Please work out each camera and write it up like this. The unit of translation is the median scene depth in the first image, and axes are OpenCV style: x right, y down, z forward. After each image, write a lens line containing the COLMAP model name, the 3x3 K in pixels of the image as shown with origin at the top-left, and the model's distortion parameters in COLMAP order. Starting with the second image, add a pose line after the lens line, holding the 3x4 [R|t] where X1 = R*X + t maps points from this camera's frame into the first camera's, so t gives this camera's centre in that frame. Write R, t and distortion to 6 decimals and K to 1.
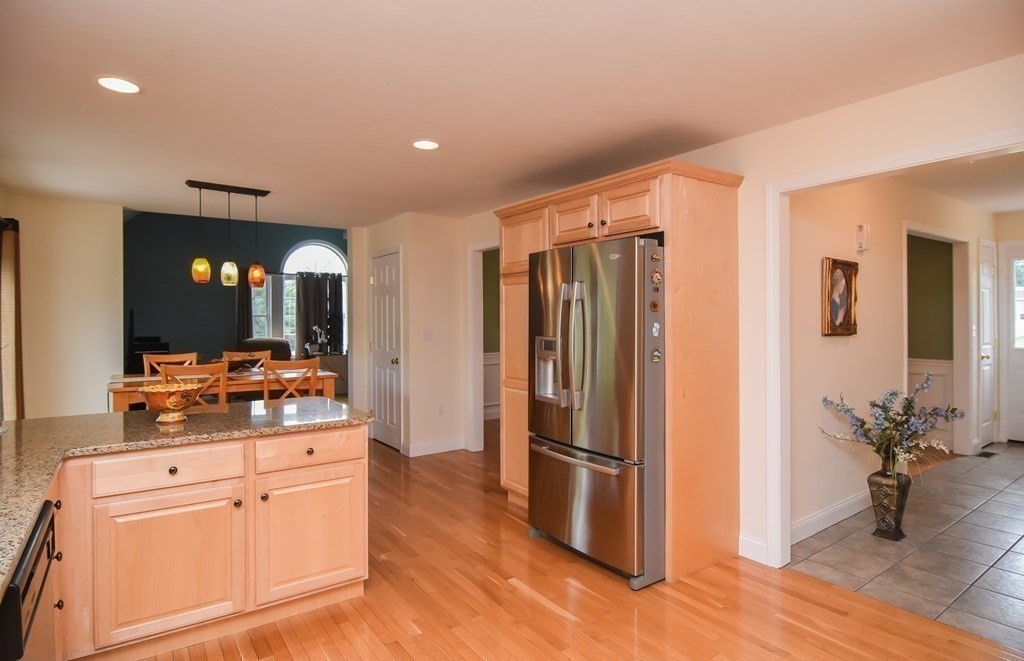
lens RADIAL K [[550.1, 0, 514.0], [0, 550.1, 316.8], [0, 0, 1]] dist [-0.010778, -0.001537]
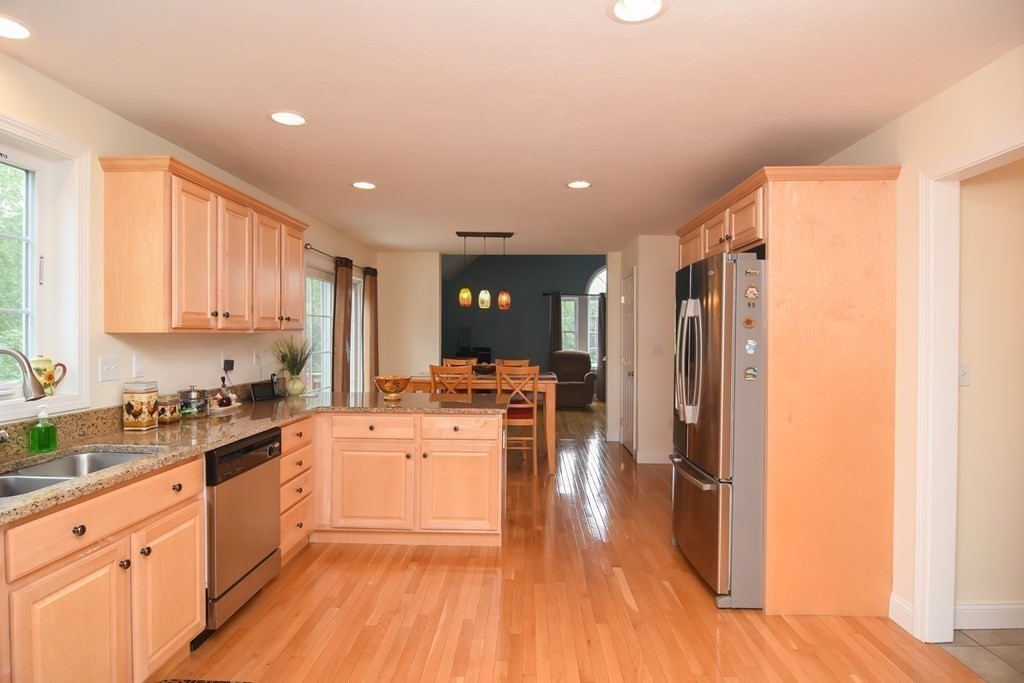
lens RADIAL K [[553.5, 0, 513.3], [0, 553.5, 337.8], [0, 0, 1]] dist [-0.005269, -0.005368]
pose [[0.796642, 0.011936, -0.604333, 0.457889], [-0.007483, 0.999923, 0.009884, 0.000823], [0.604405, -0.003352, 0.796670, -0.019628]]
